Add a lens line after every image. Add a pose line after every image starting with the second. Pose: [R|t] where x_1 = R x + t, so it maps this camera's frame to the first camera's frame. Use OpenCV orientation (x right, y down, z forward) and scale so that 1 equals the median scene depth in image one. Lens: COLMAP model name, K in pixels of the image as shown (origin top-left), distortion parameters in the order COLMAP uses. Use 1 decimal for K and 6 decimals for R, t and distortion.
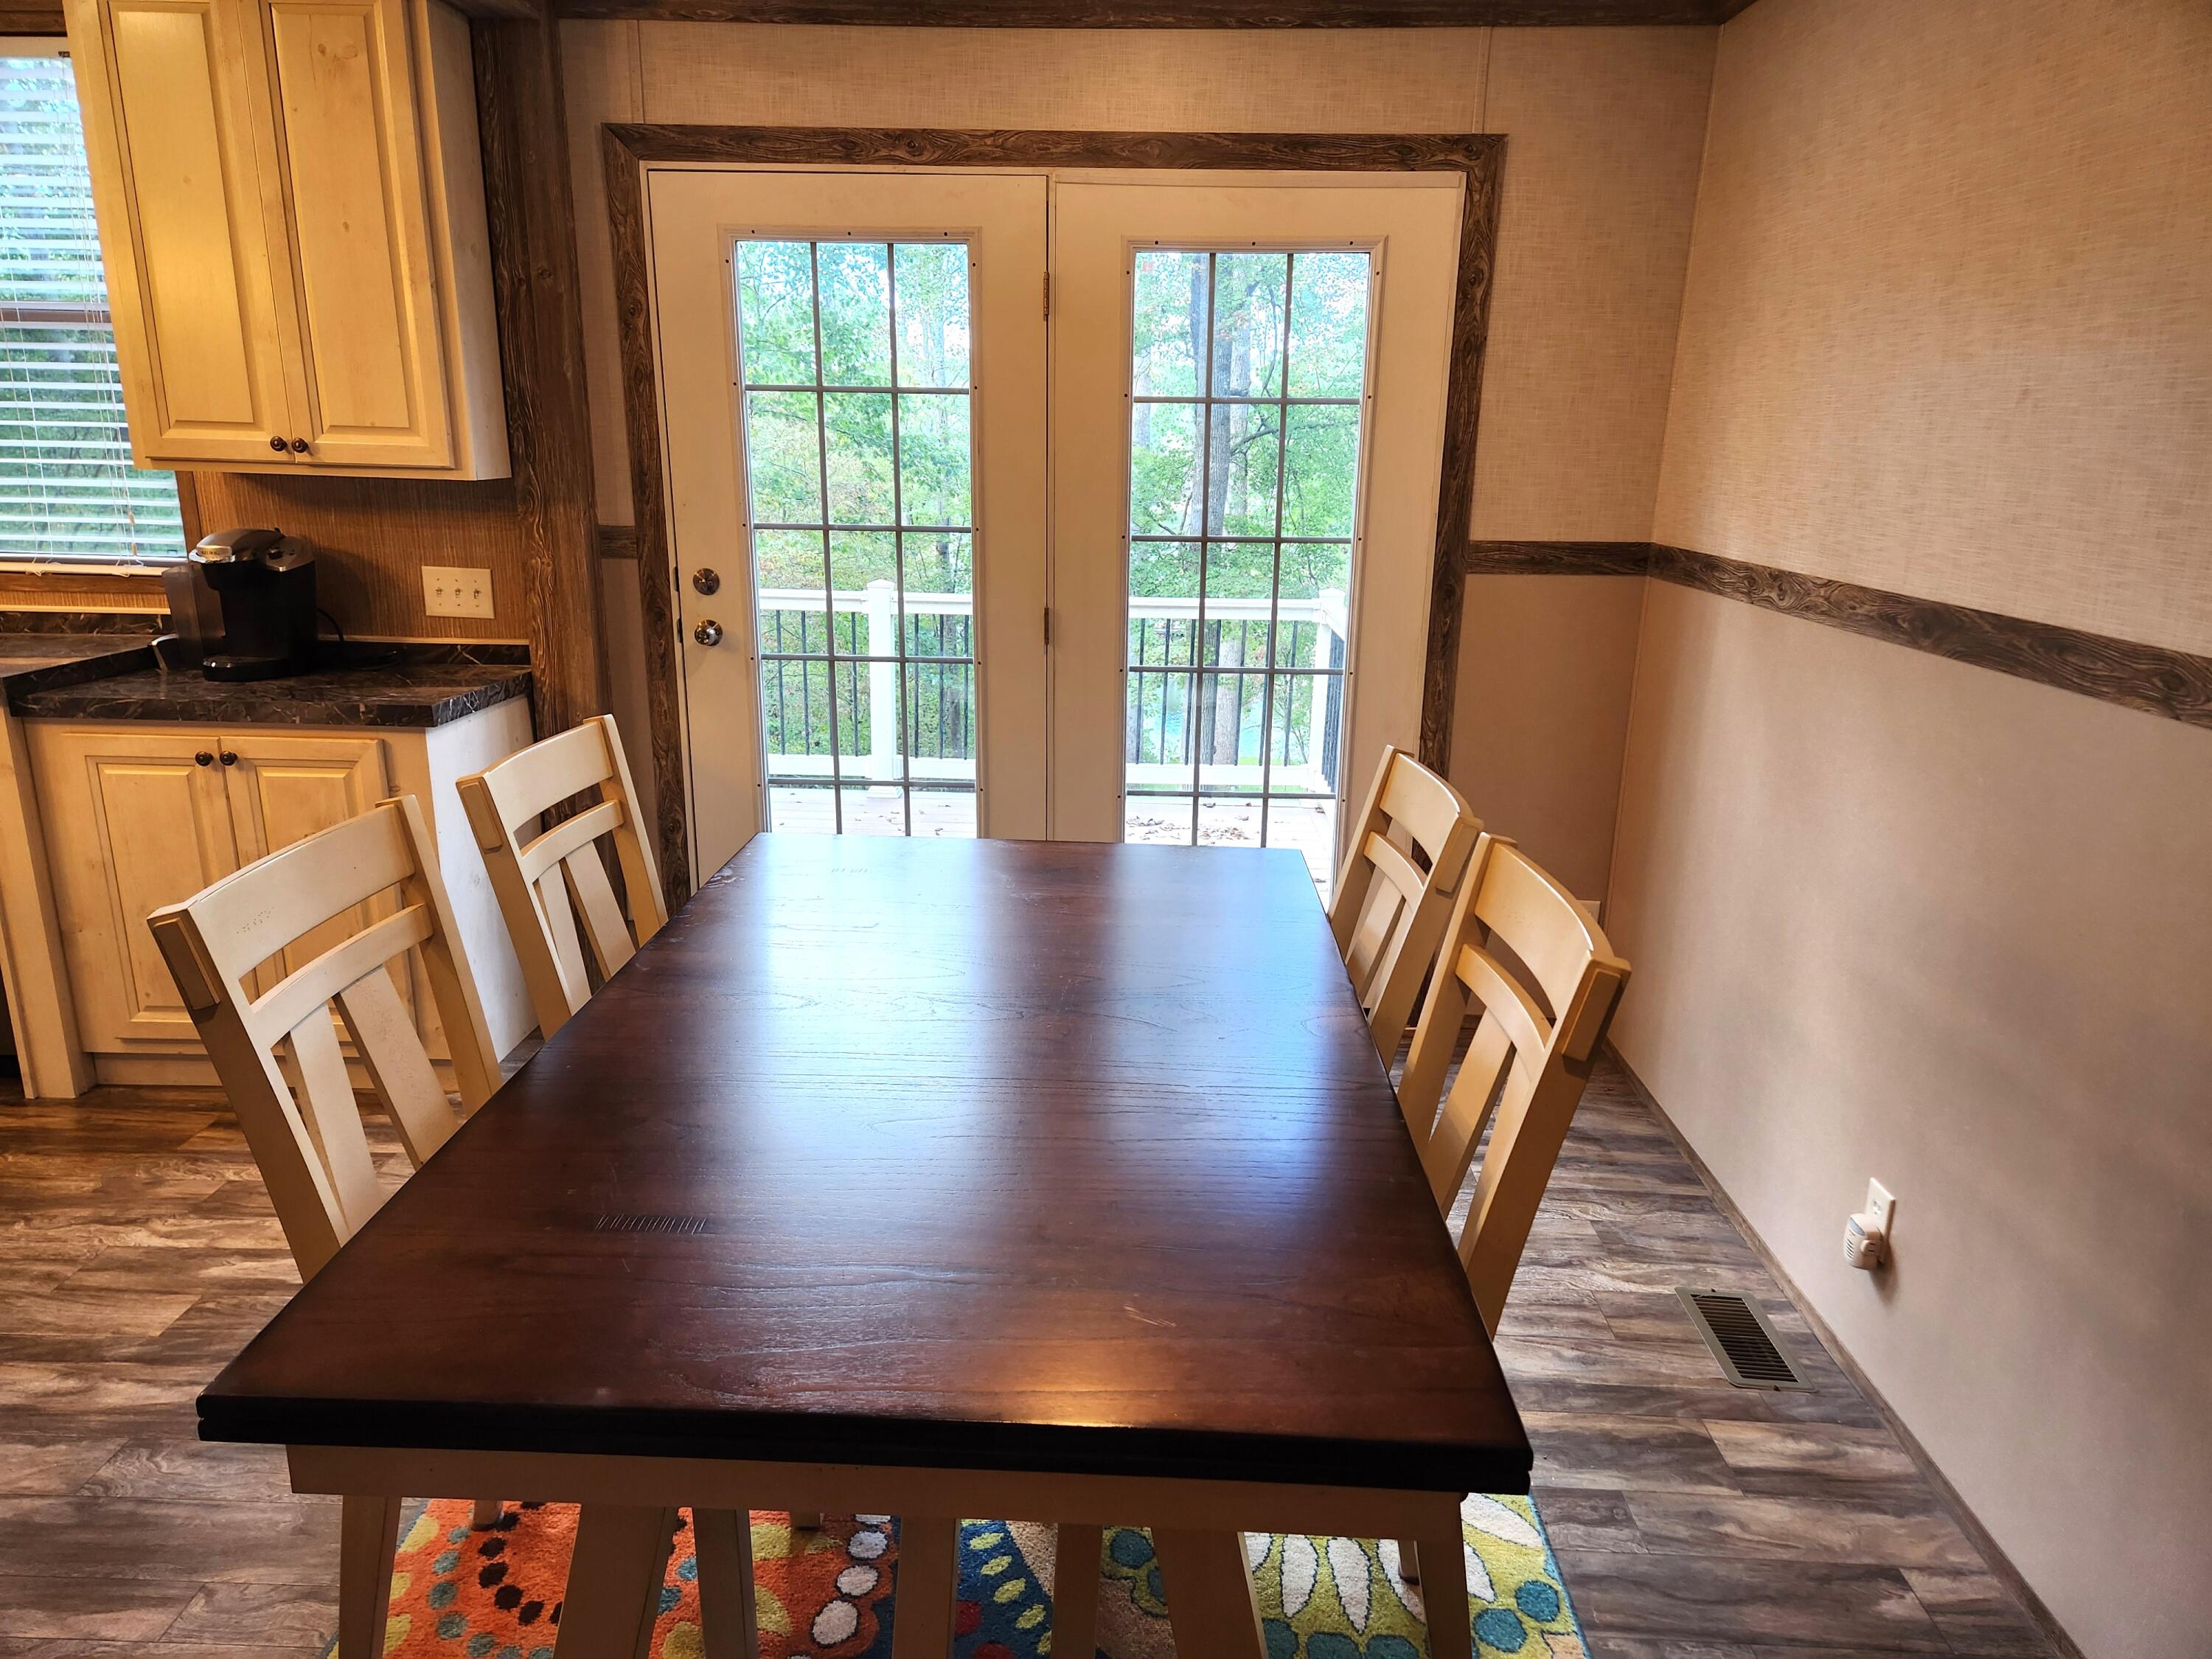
lens RADIAL K [[1481.4, 0, 1124.3], [0, 1481.4, 848.1], [0, 0, 1]] dist [0.069151, -0.046576]
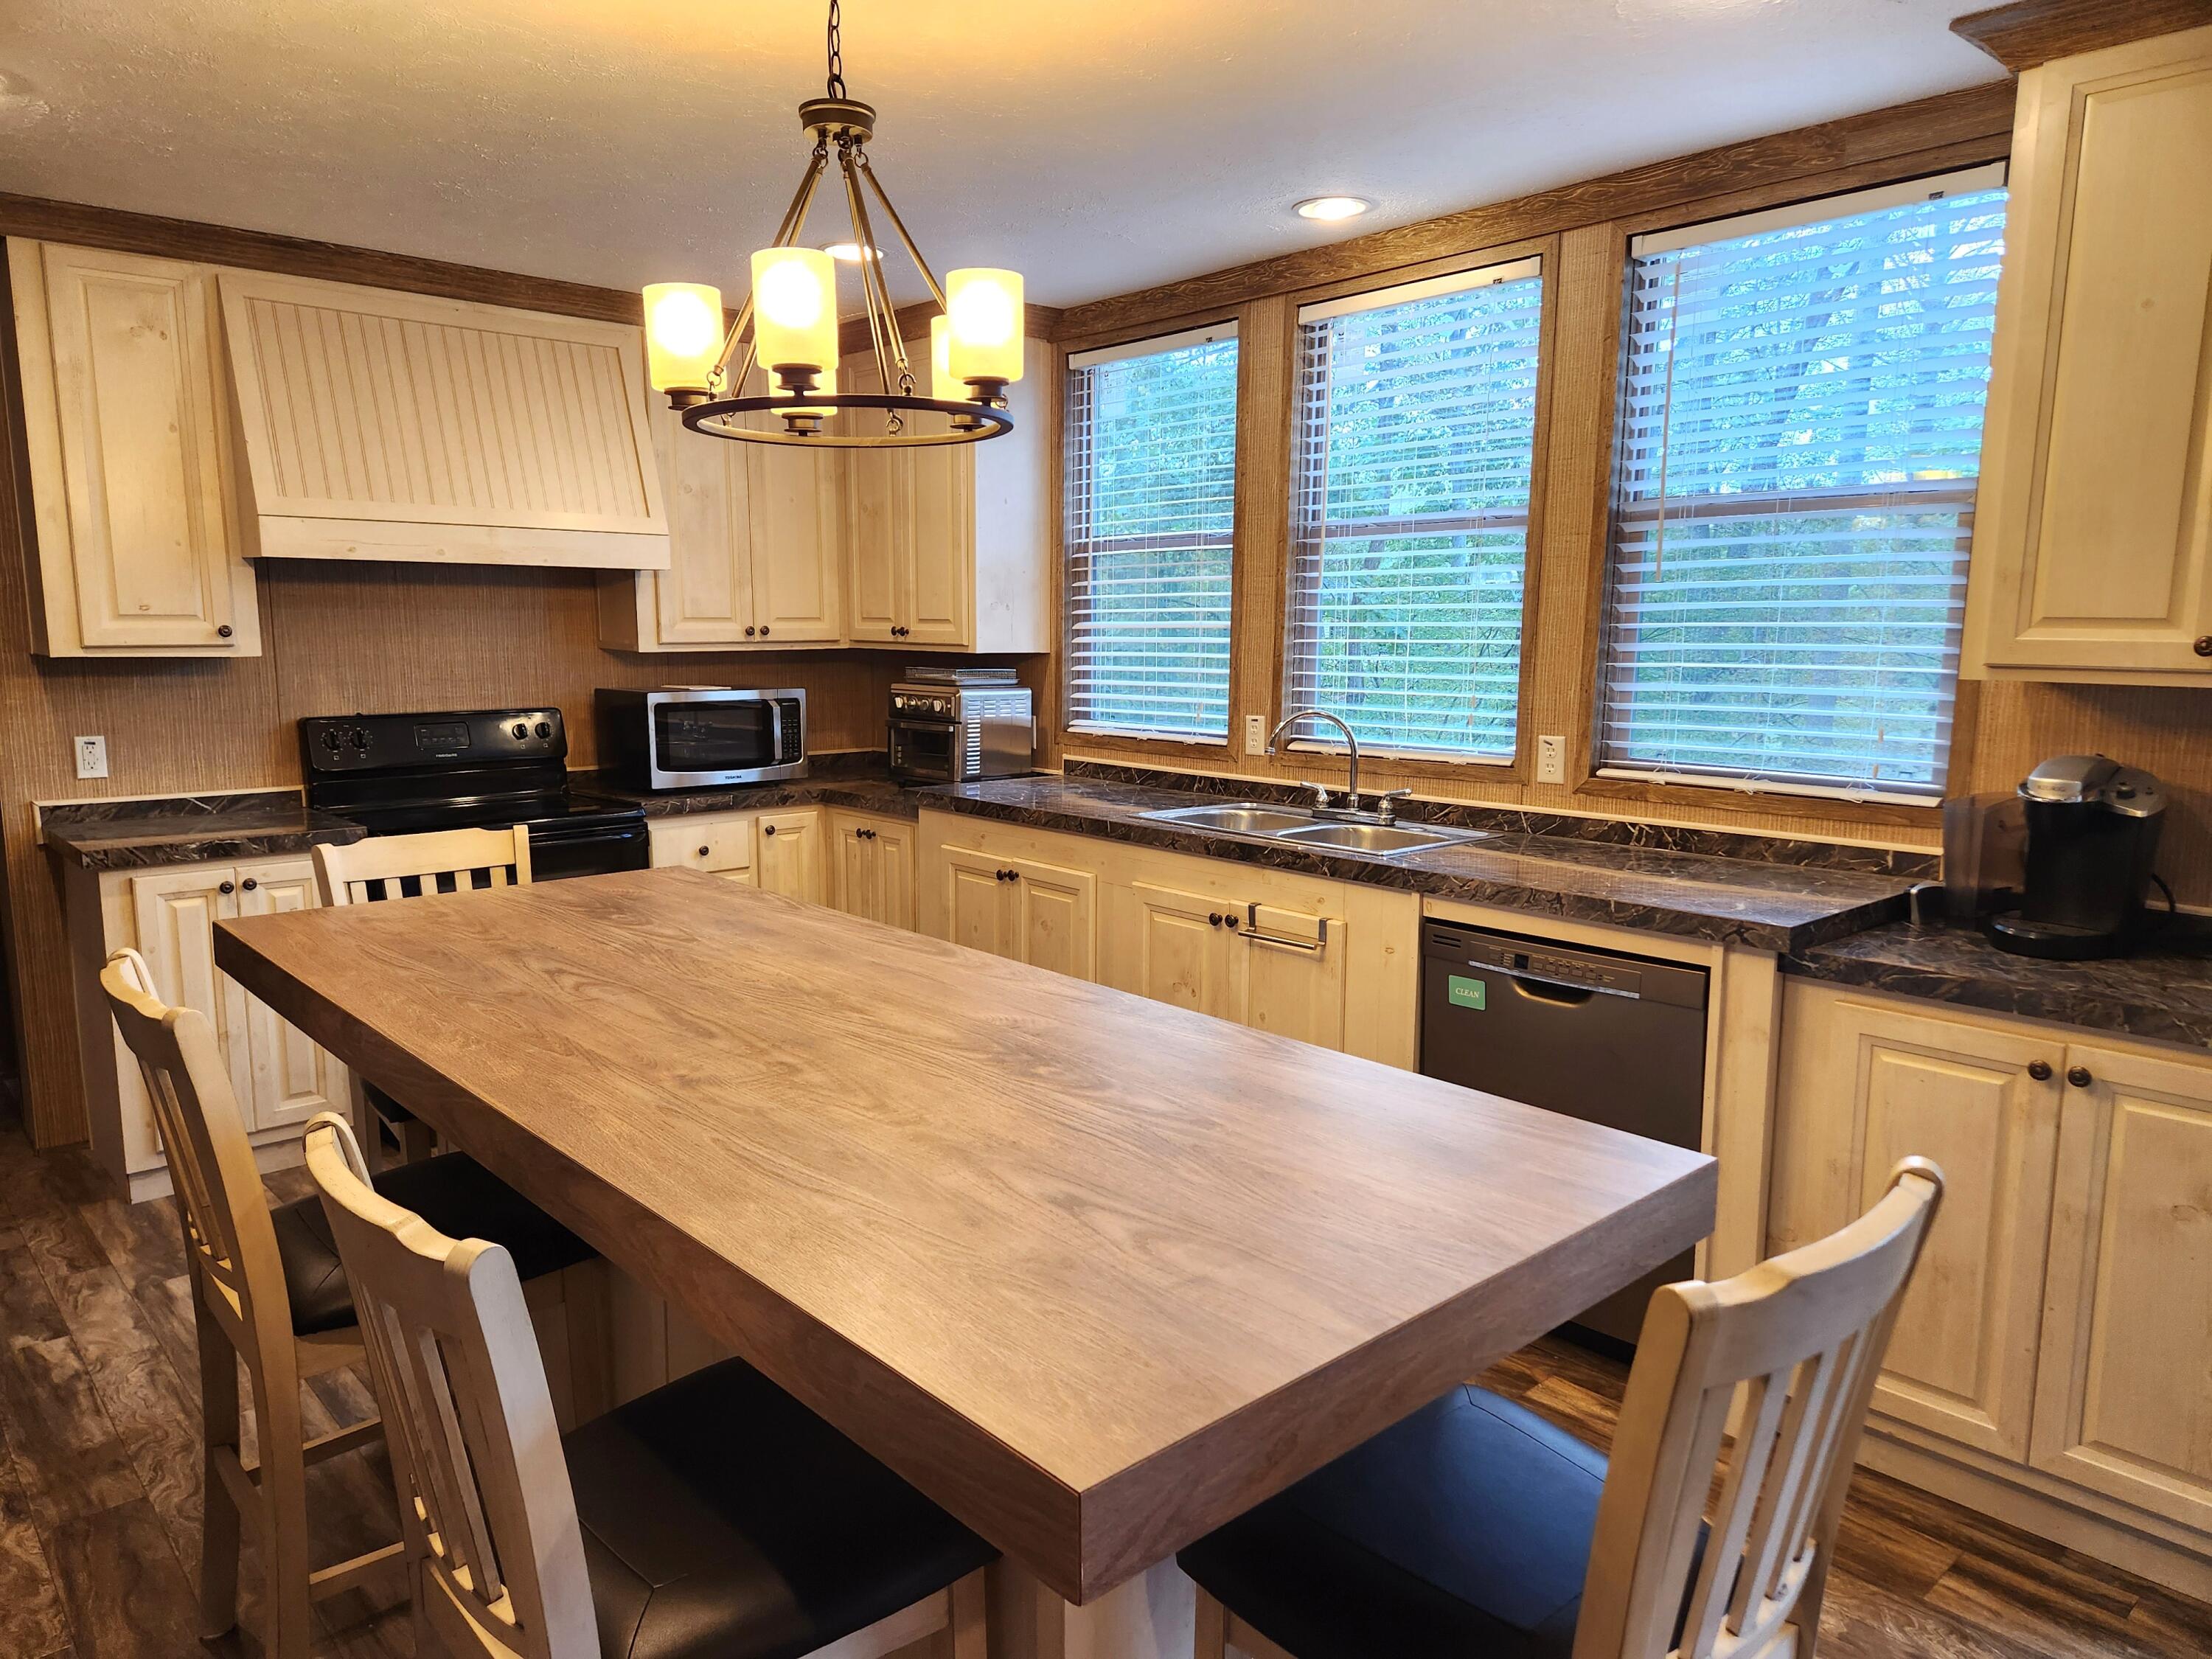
lens RADIAL K [[1481.4, 0, 1095.9], [0, 1481.4, 849.6], [0, 0, 1]] dist [0.069151, -0.046576]
pose [[0.695265, 0.095361, -0.712399, -0.383596], [-0.174750, 0.983846, -0.038850, -0.051800], [0.697186, 0.151503, 0.700698, 0.142515]]
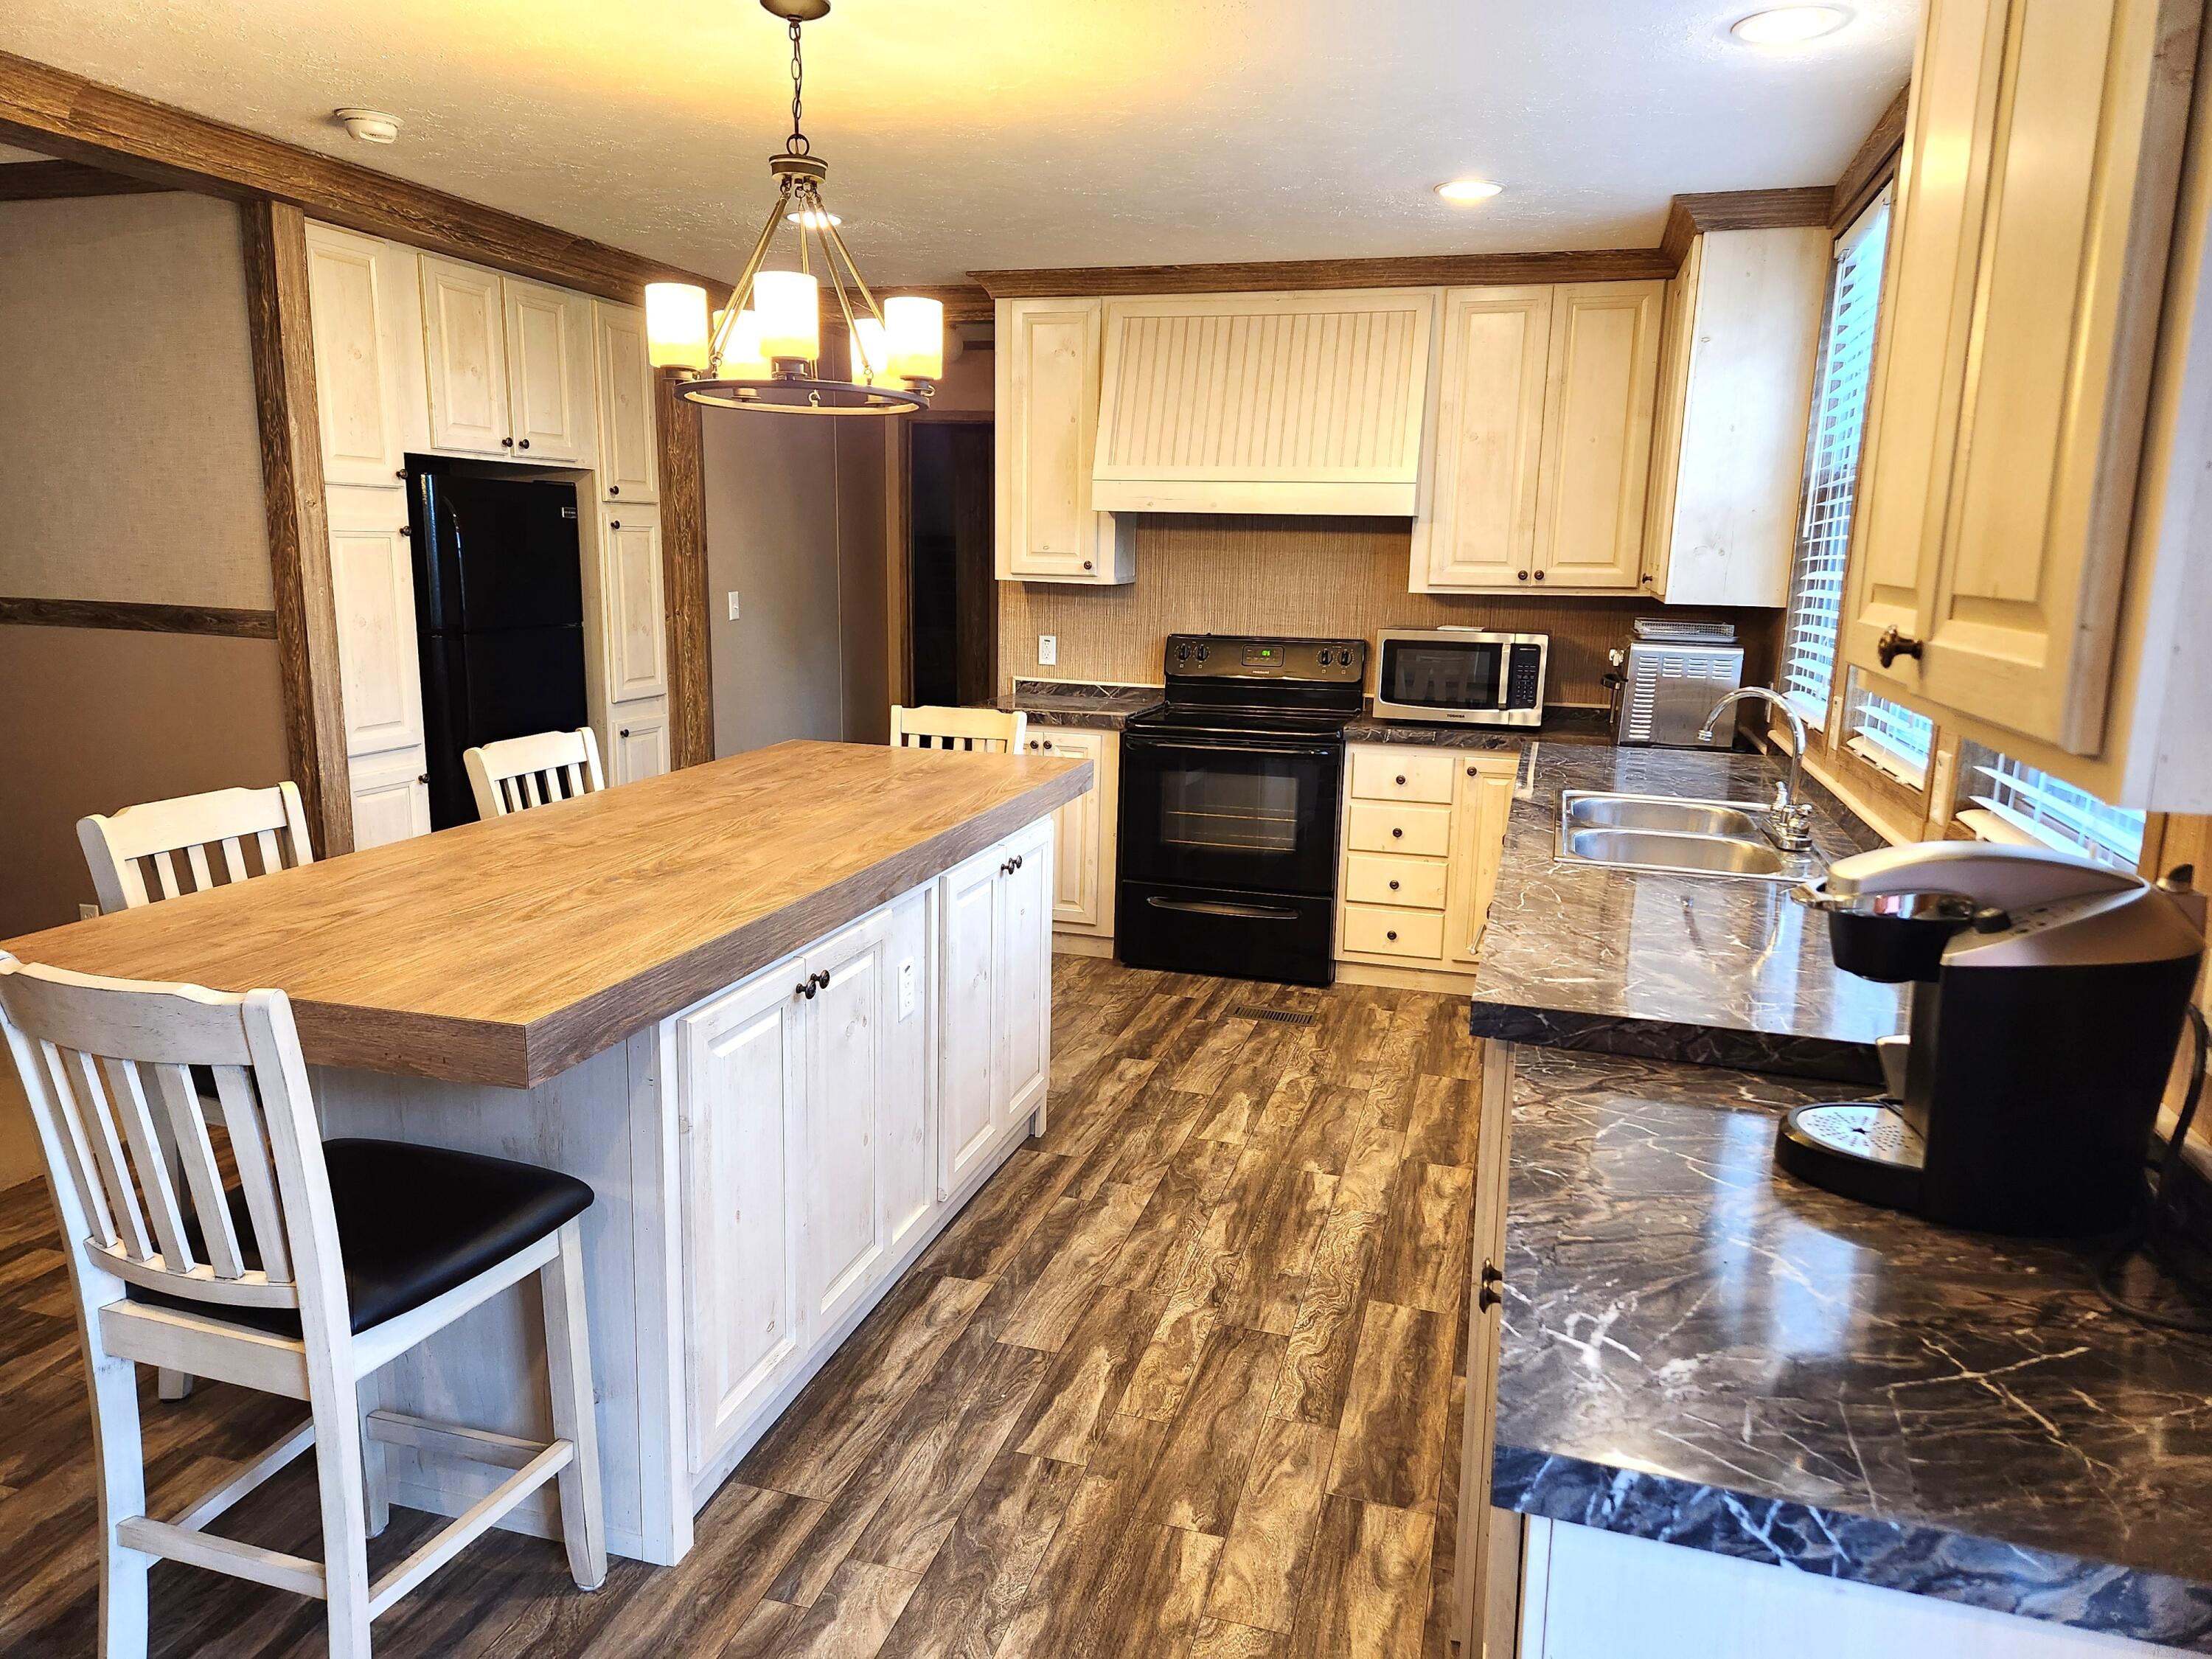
lens RADIAL K [[1481.4, 0, 1101.7], [0, 1481.4, 833.9], [0, 0, 1]] dist [0.069151, -0.046576]
pose [[-0.247958, 0.161552, -0.955206, -0.136399], [-0.274029, 0.934034, 0.229106, -0.242773], [0.929207, 0.318562, -0.187331, 0.859076]]
